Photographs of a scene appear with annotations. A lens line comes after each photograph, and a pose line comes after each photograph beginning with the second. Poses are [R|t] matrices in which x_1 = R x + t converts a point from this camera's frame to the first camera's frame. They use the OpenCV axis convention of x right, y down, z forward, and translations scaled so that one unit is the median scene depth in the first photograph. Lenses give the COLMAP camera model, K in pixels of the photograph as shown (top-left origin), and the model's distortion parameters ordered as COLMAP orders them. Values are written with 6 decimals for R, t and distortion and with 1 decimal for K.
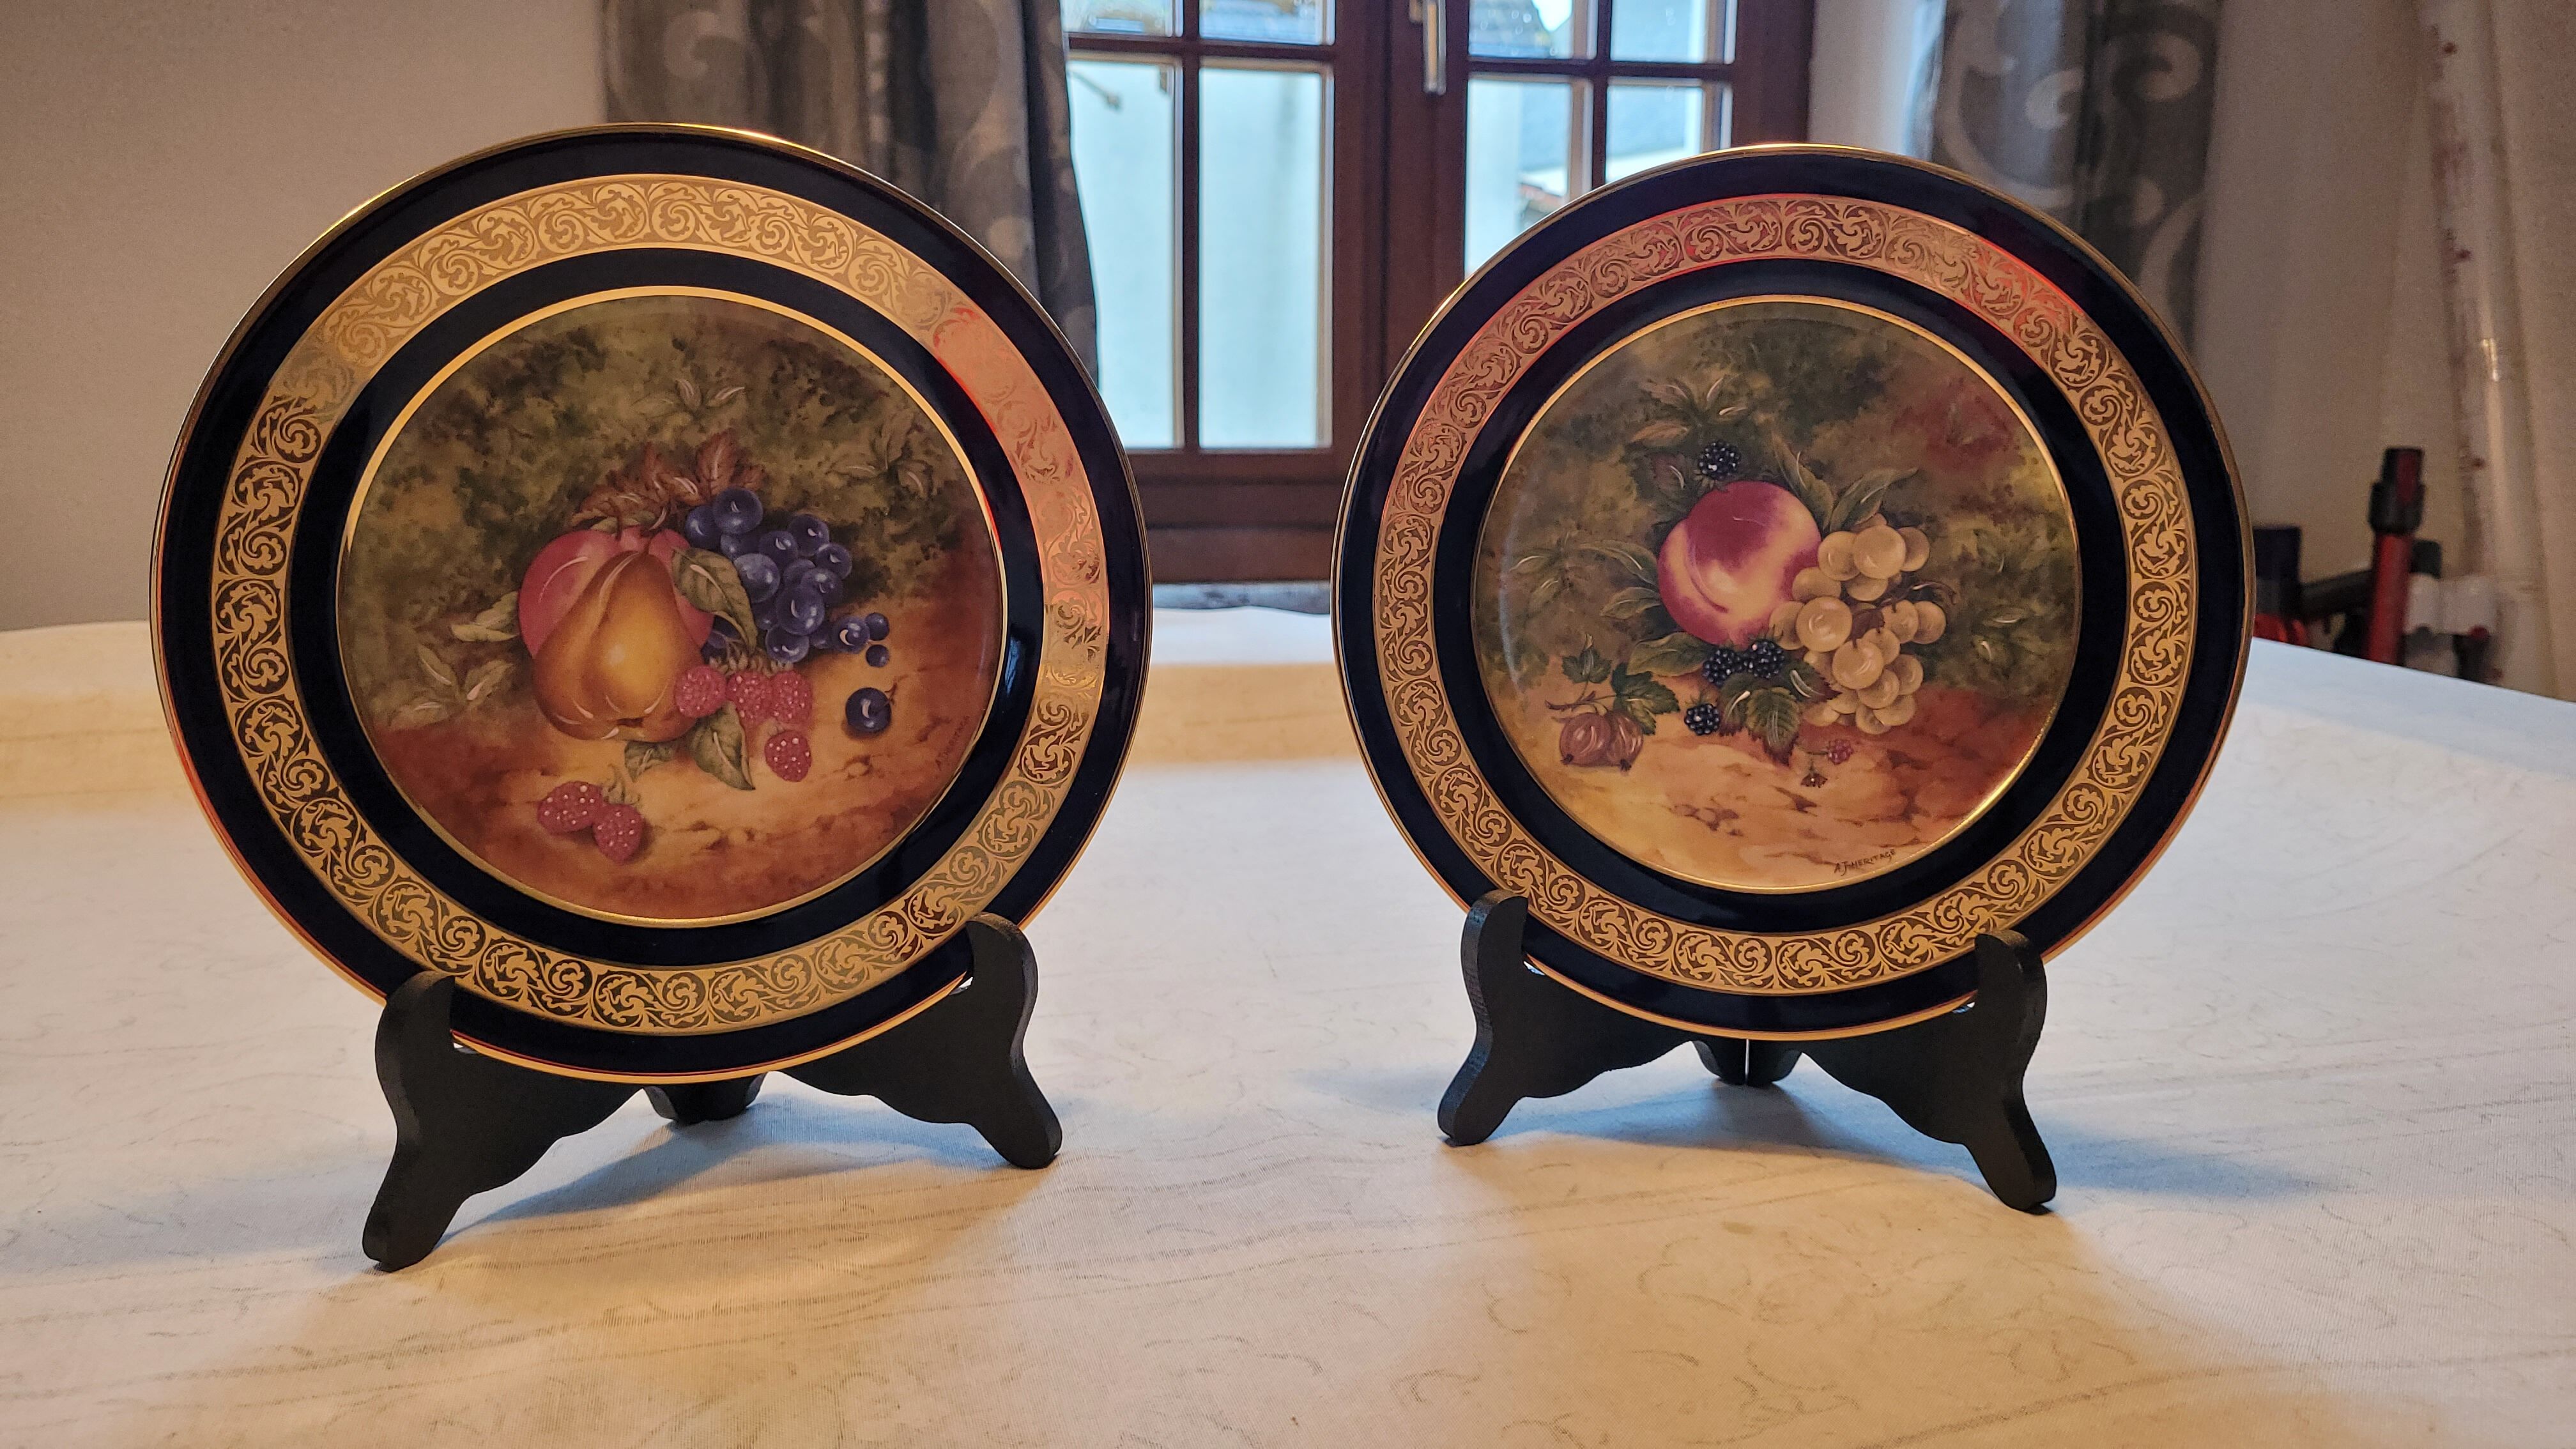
lens RADIAL K [[1987.8, 0, 1277.0], [0, 1987.8, 685.0], [0, 0, 1]] dist [0.009572, 0.000382]
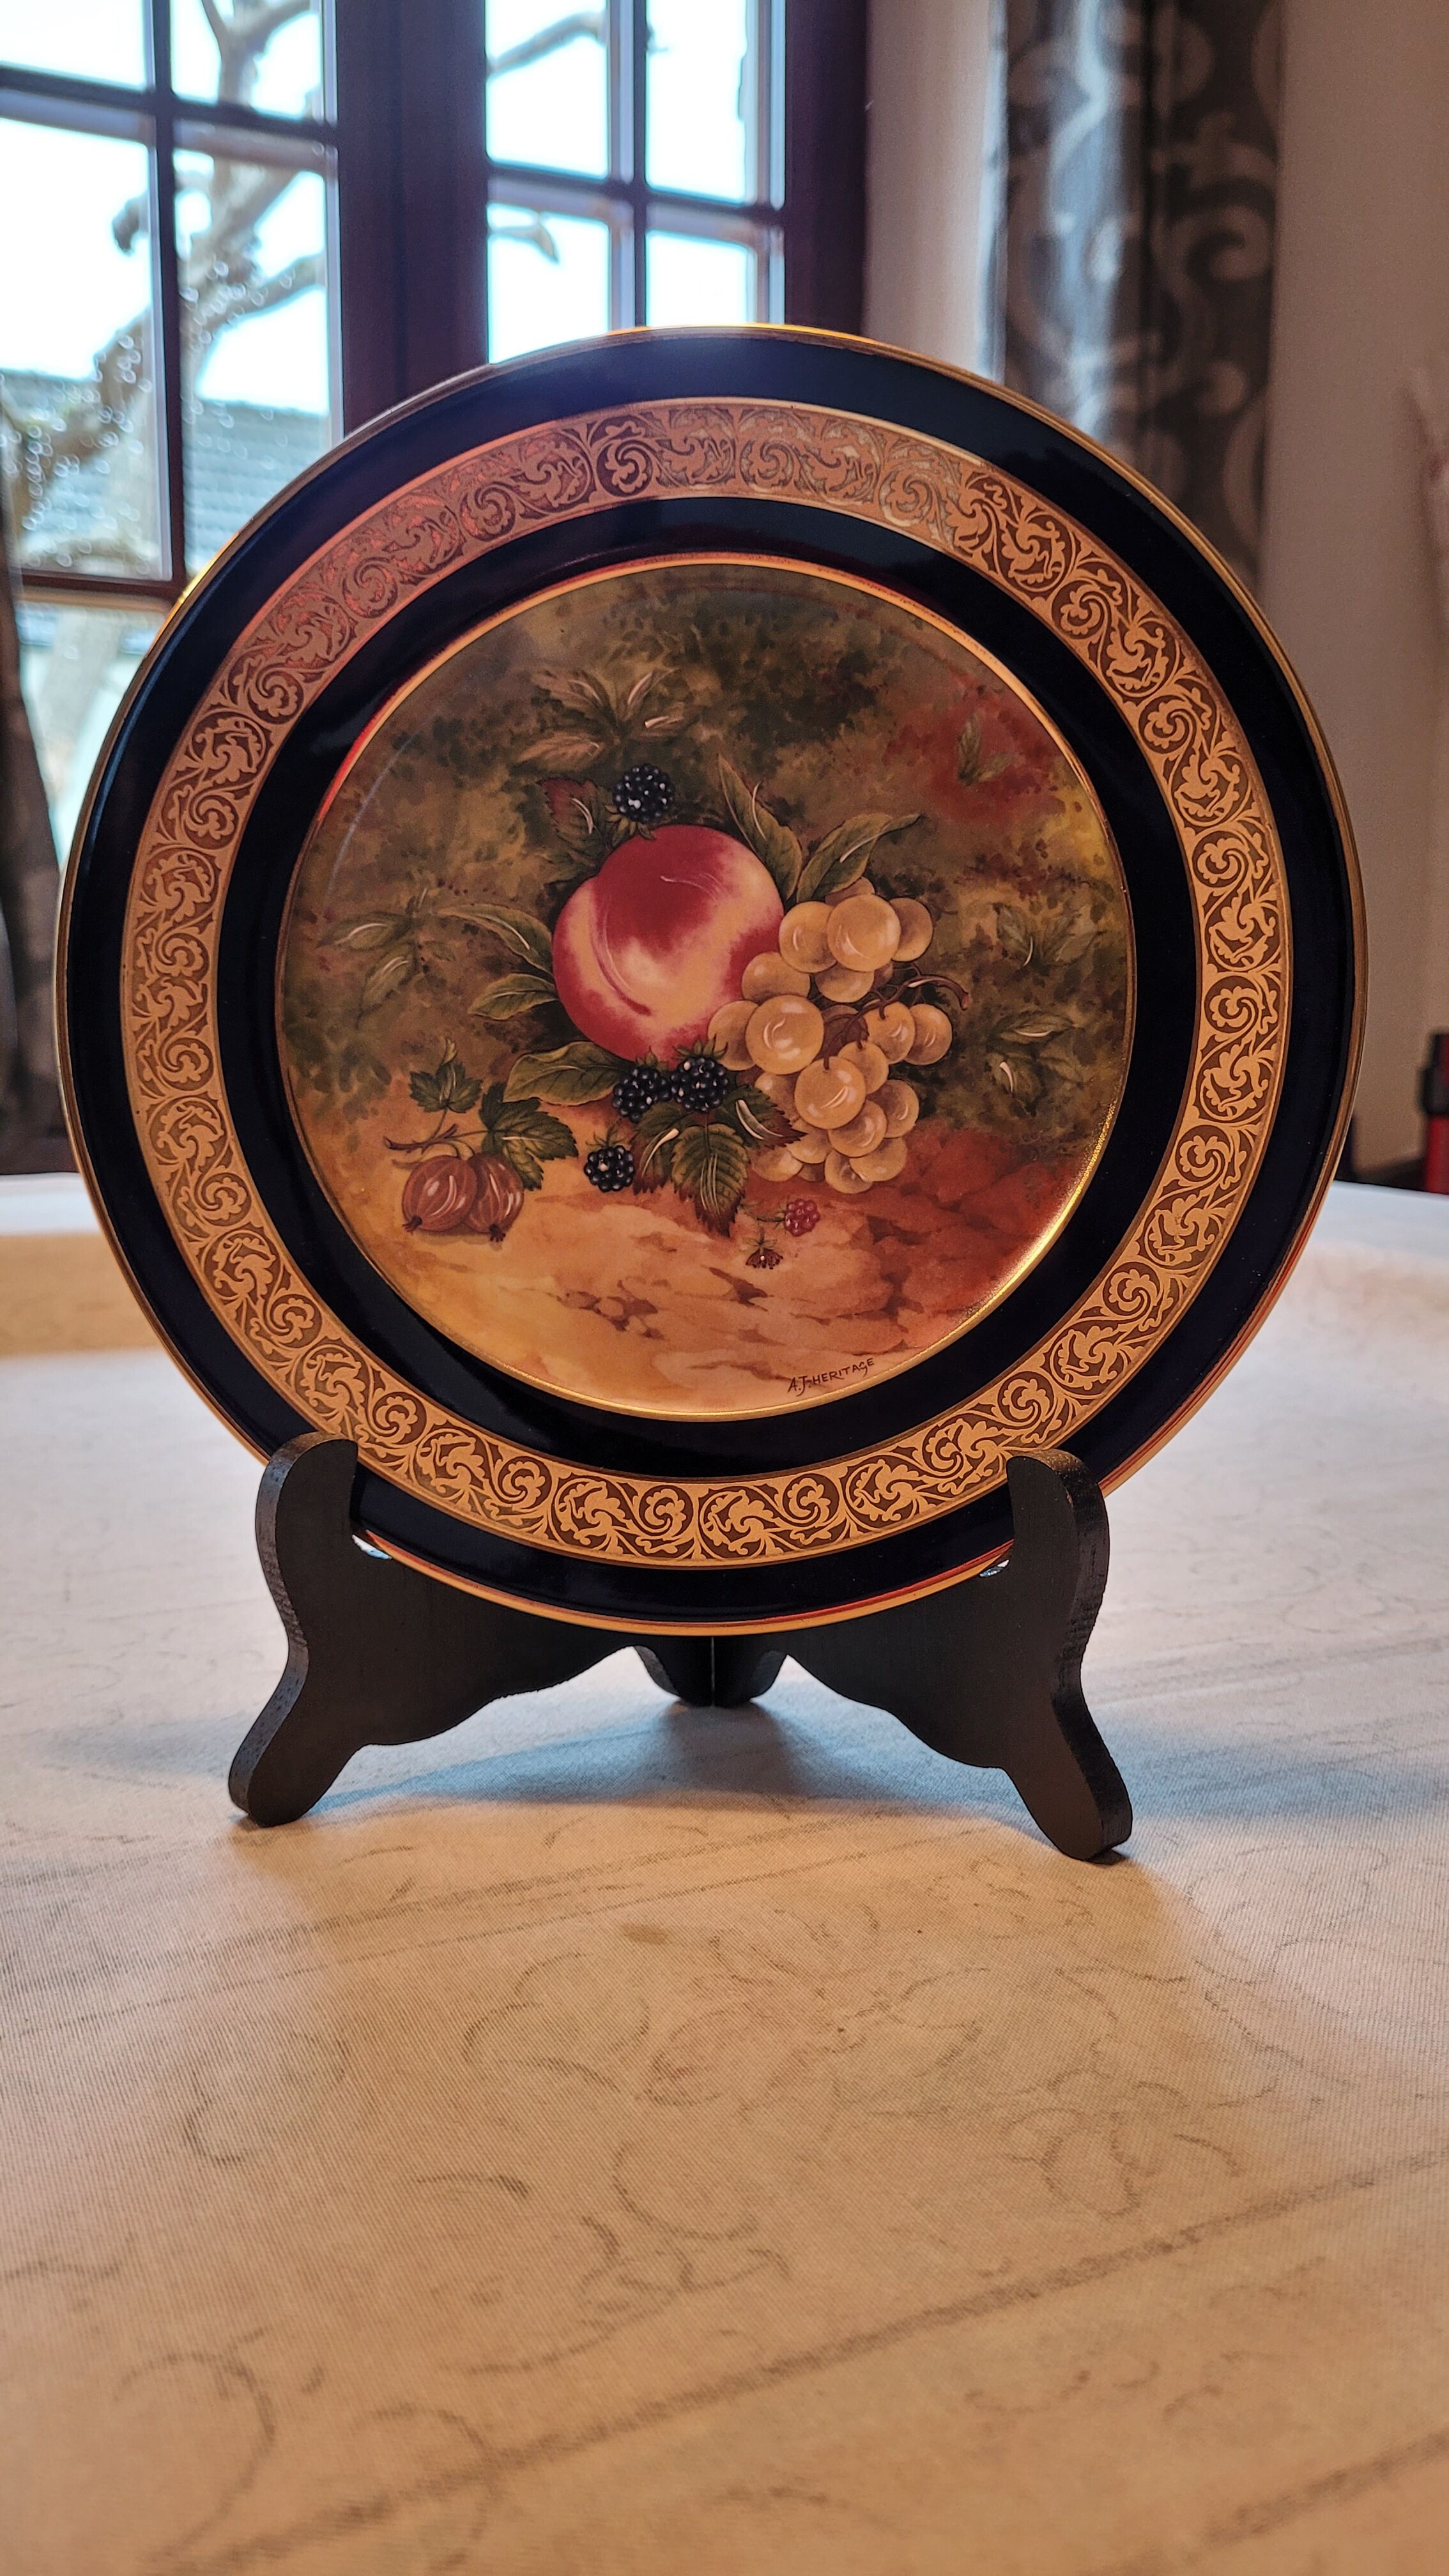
lens RADIAL K [[1987.8, 0, 755.4], [0, 1987.8, 1299.9], [0, 0, 1]] dist [0.009572, 0.000382]
pose [[0.983528, 0.026122, 0.178858, 0.153591], [-0.024235, 0.999625, -0.012731, 0.075680], [-0.179124, 0.008186, 0.983793, 0.344032]]
